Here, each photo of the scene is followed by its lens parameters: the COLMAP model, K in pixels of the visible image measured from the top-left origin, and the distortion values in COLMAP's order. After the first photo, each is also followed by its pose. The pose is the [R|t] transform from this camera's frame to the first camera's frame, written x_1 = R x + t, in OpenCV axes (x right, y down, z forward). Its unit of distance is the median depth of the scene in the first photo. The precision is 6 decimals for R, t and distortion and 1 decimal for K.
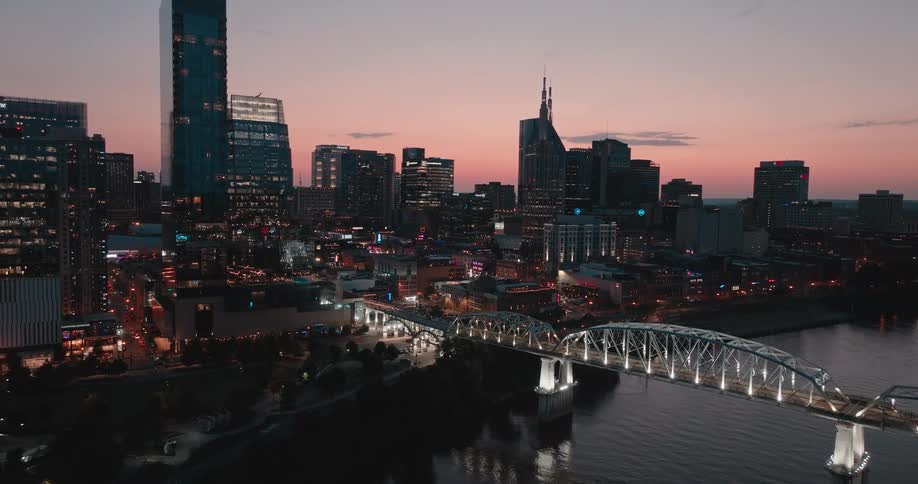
lens RADIAL K [[644.2, 0, 459.0], [0, 644.2, 242.0], [0, 0, 1]] dist [0.009198, 0.001666]
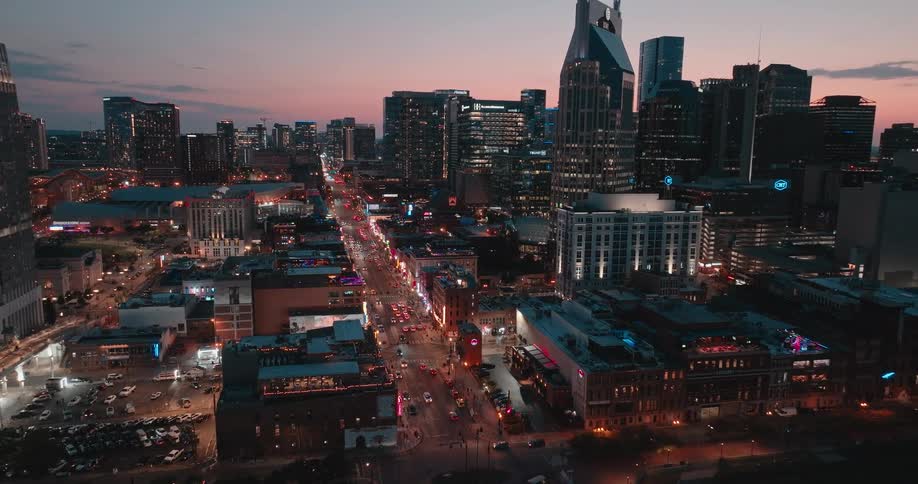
lens RADIAL K [[644.2, 0, 459.0], [0, 644.2, 242.0], [0, 0, 1]] dist [0.009198, 0.001666]
pose [[0.947847, 0.044534, -0.315600, 0.205207], [-0.020105, 0.996573, 0.080242, -0.037392], [0.318092, -0.069711, 0.945493, 0.386296]]
